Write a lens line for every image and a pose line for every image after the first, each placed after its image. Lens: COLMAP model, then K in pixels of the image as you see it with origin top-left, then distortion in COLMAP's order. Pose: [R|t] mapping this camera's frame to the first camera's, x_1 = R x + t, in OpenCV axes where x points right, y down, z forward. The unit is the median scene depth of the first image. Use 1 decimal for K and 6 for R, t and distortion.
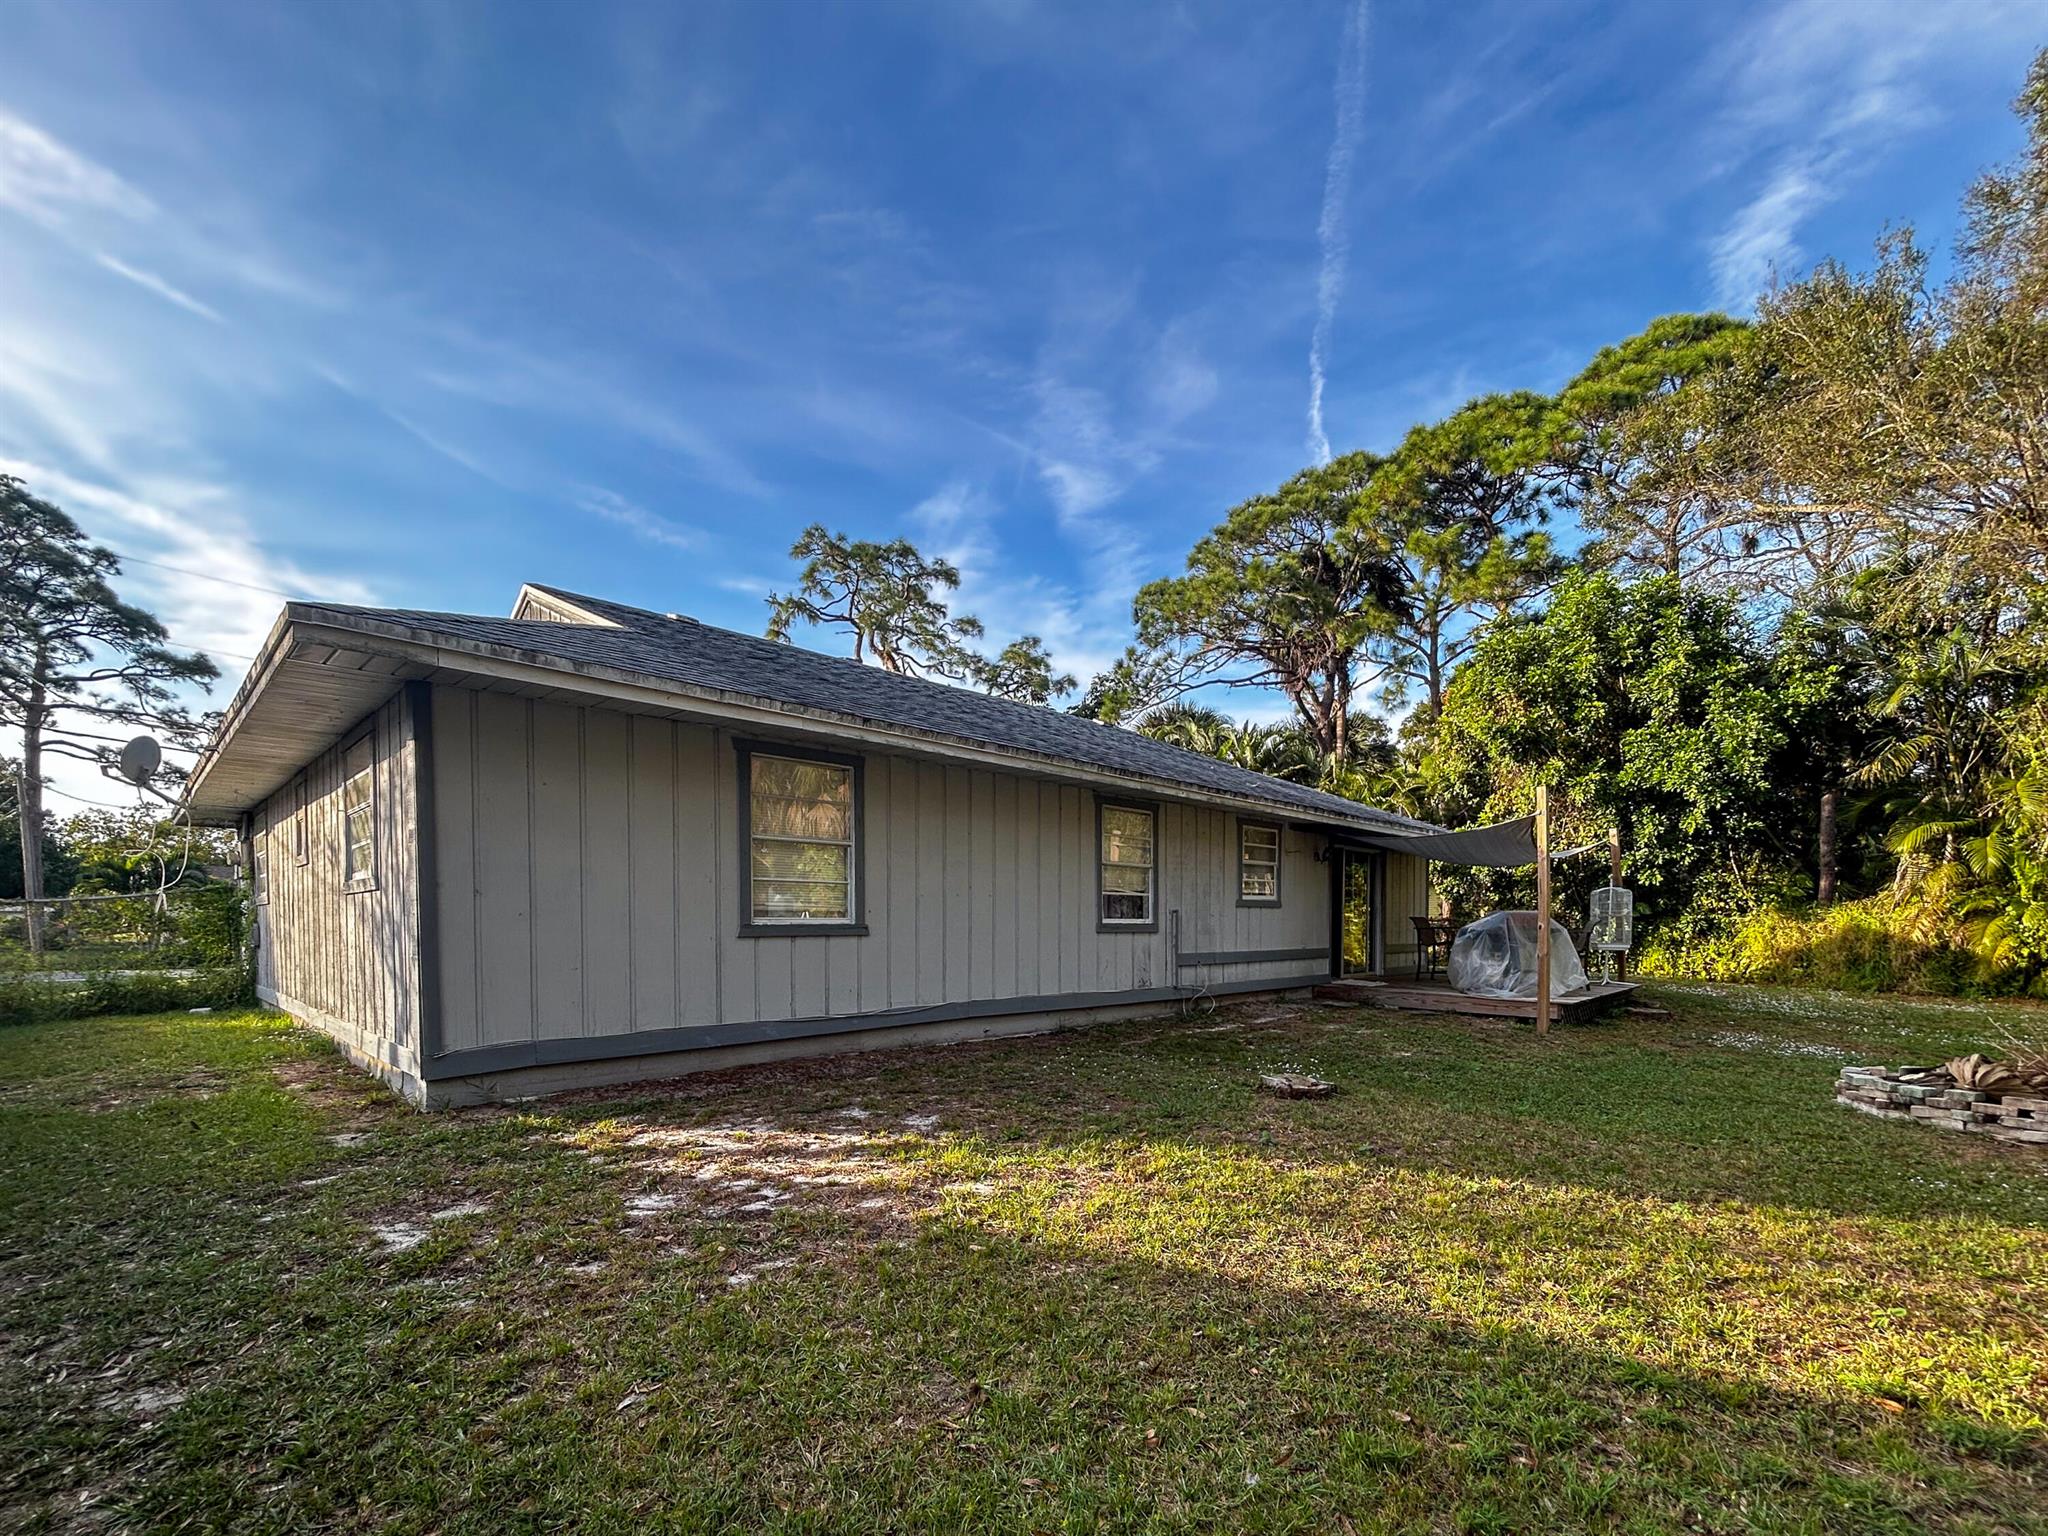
lens RADIAL K [[882.1, 0, 1007.7], [0, 882.1, 948.8], [0, 0, 1]] dist [0.000726, 0.000096]
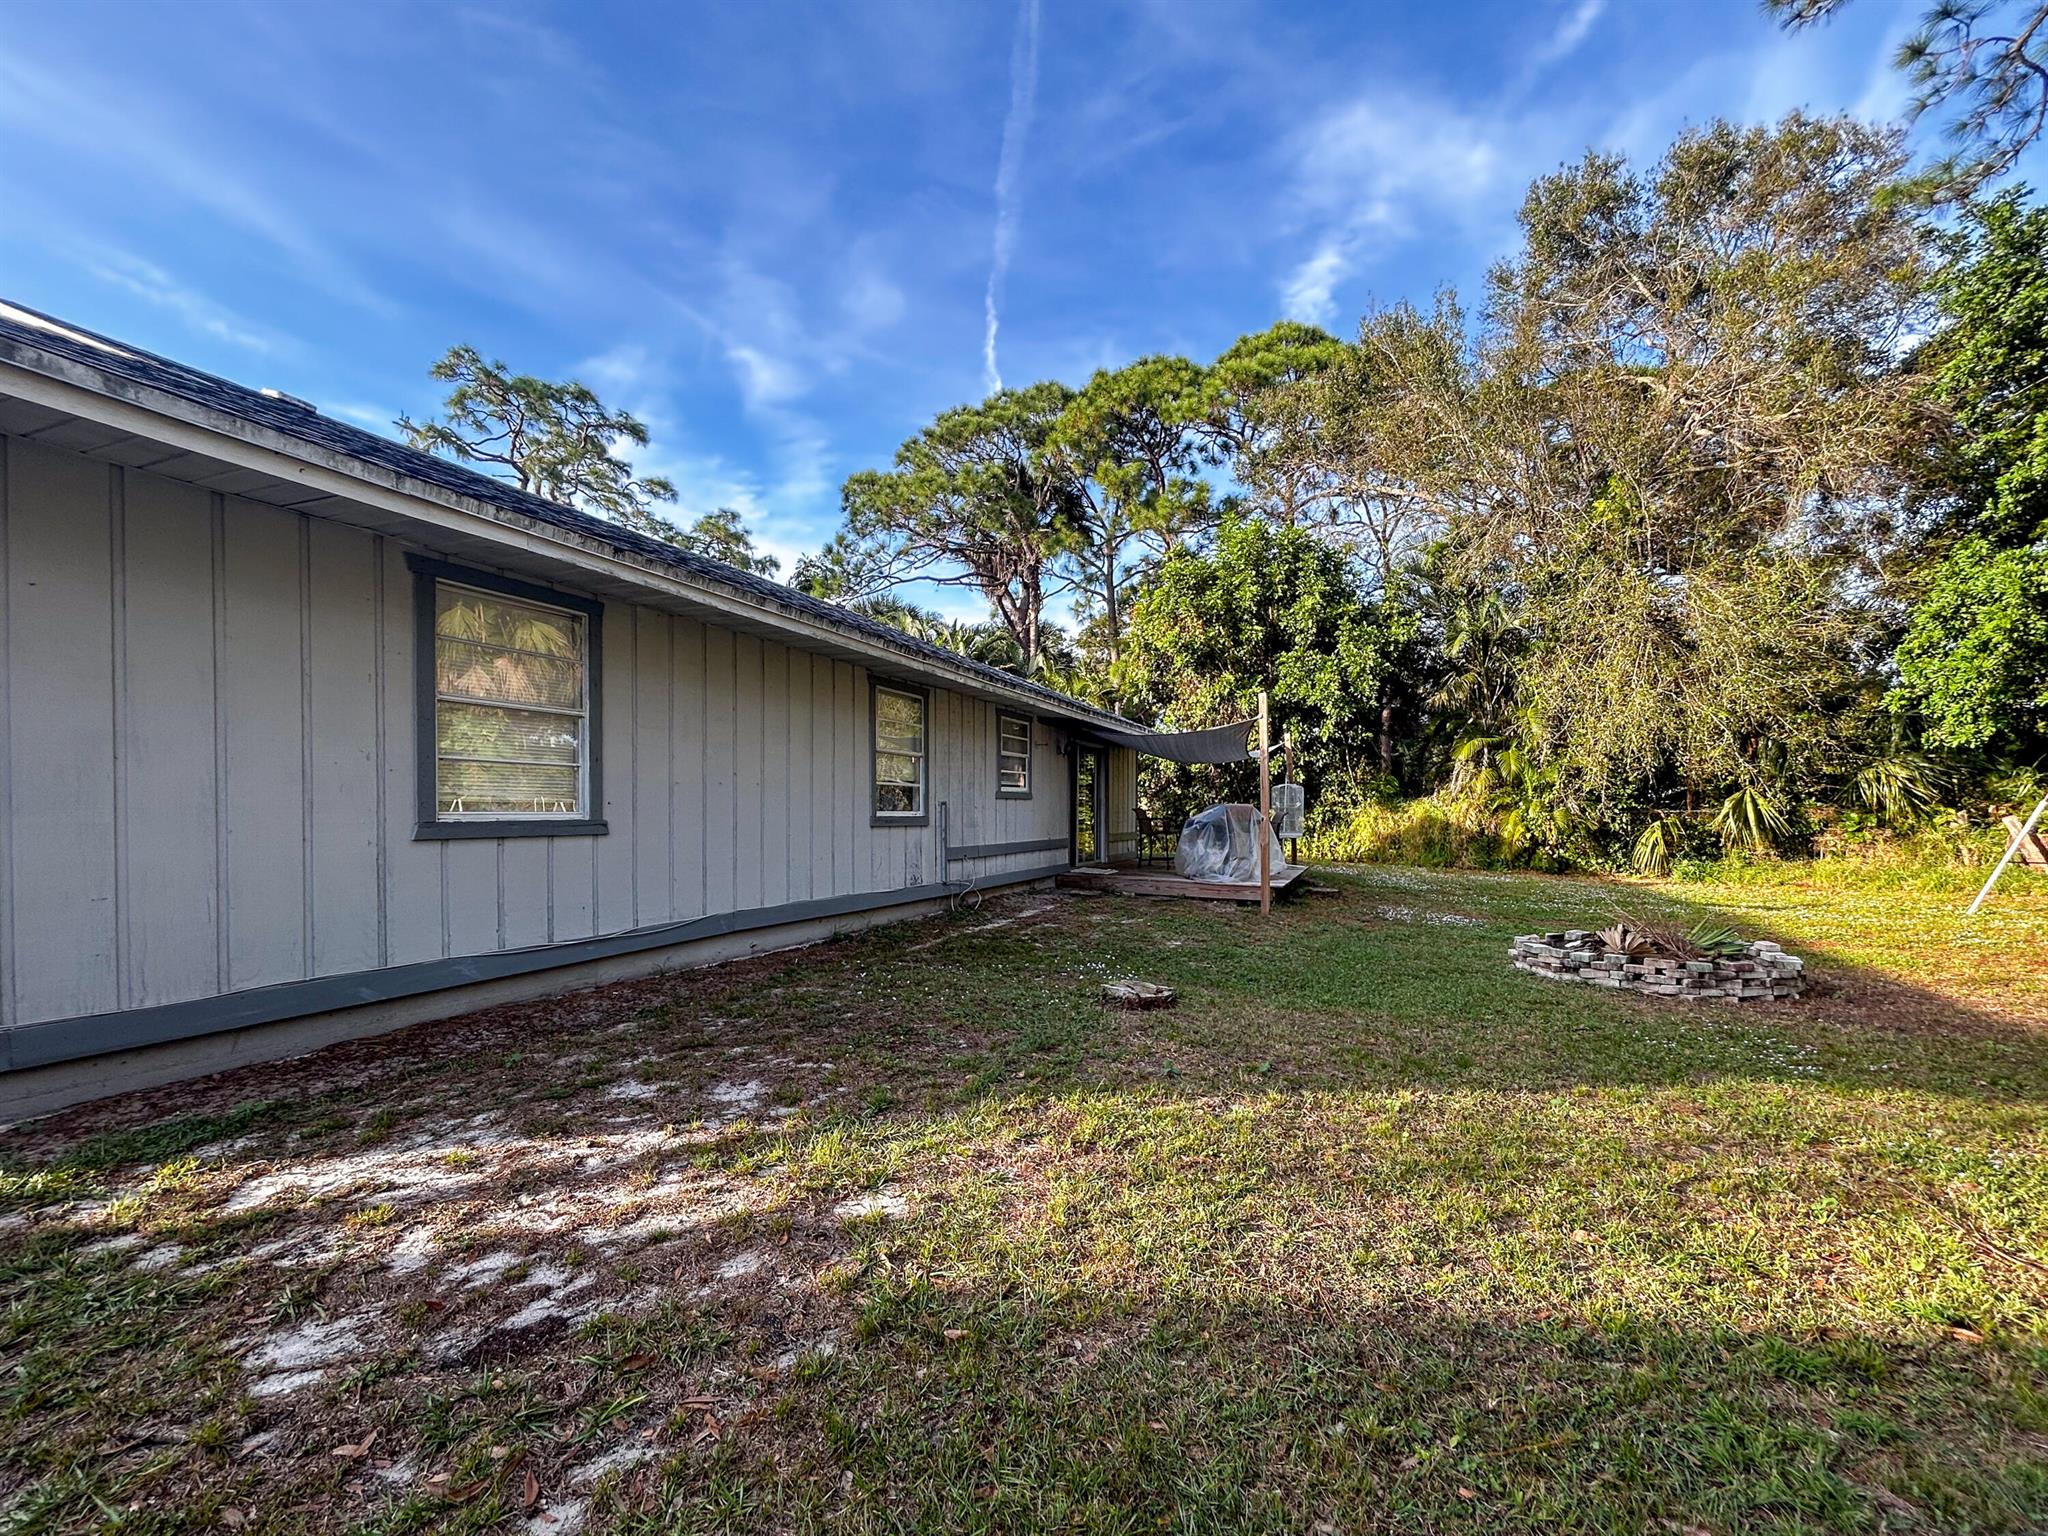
lens RADIAL K [[843.0, 0, 1031.8], [0, 843.0, 825.6], [0, 0, 1]] dist [-0.004327, 0.003293]
pose [[0.924432, -0.004133, 0.381325, -0.042208], [0.008330, 0.999922, -0.009355, -0.005528], [-0.381256, 0.011824, 0.924394, 0.078090]]
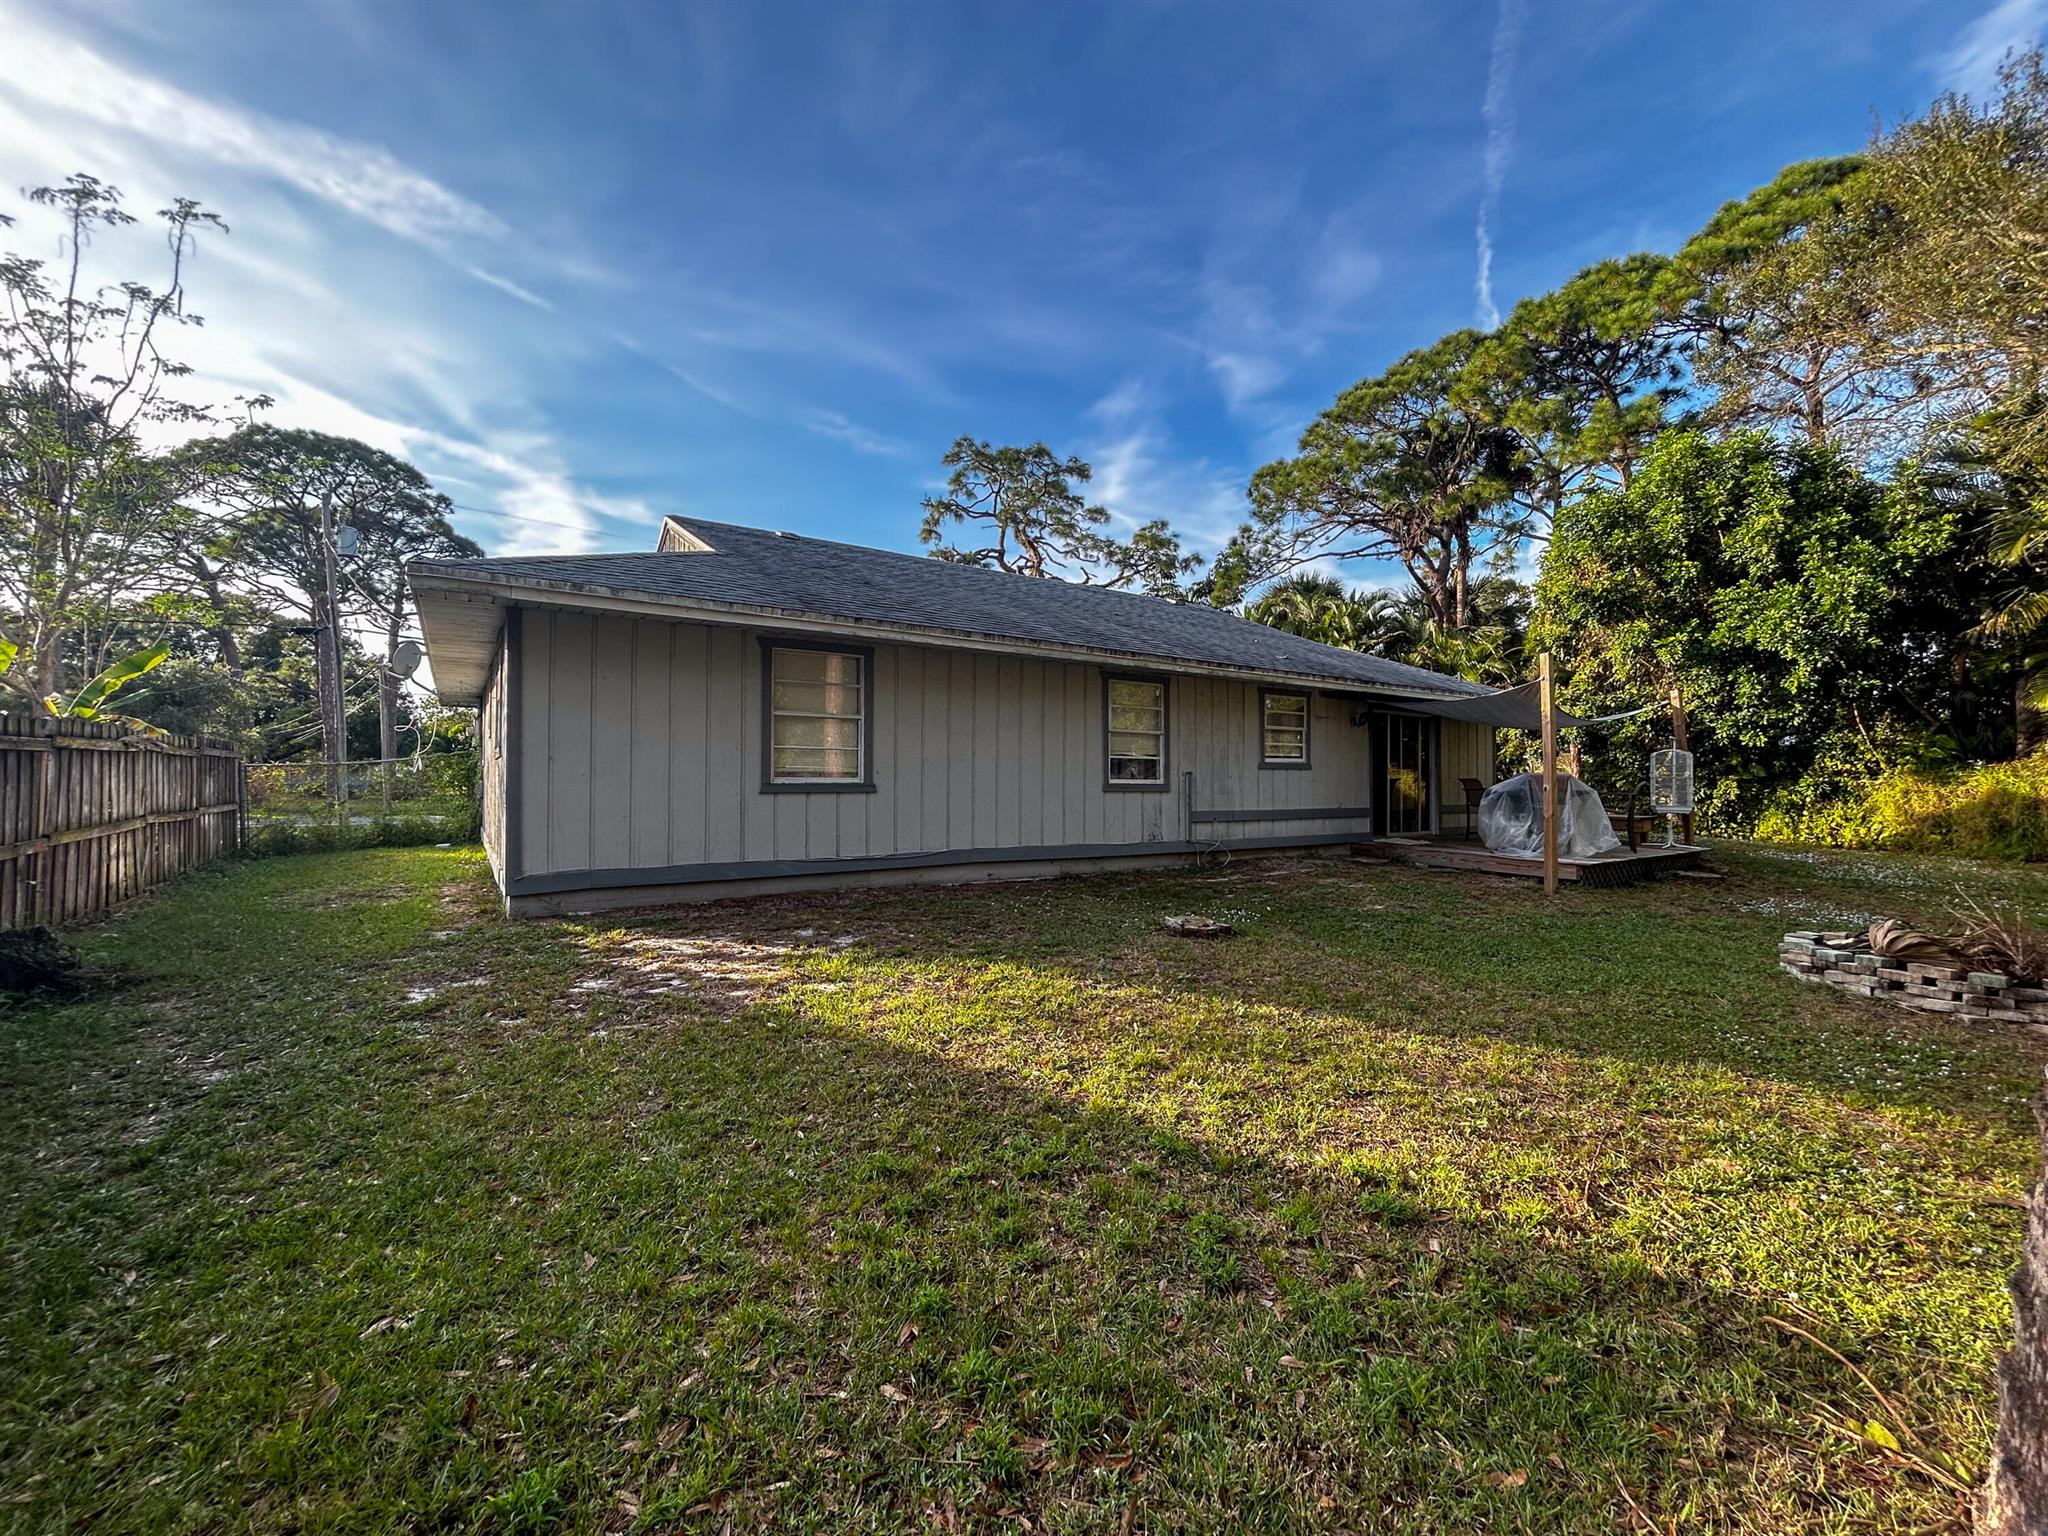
lens RADIAL K [[821.7, 0, 1024.0], [0, 821.7, 768.0], [0, 0, 1]] dist [0.000717, 0.000330]
pose [[0.981932, 0.001181, -0.189228, 0.113040], [-0.010041, 0.998897, -0.045870, 0.000701], [0.188965, 0.046941, 0.980861, -0.032657]]
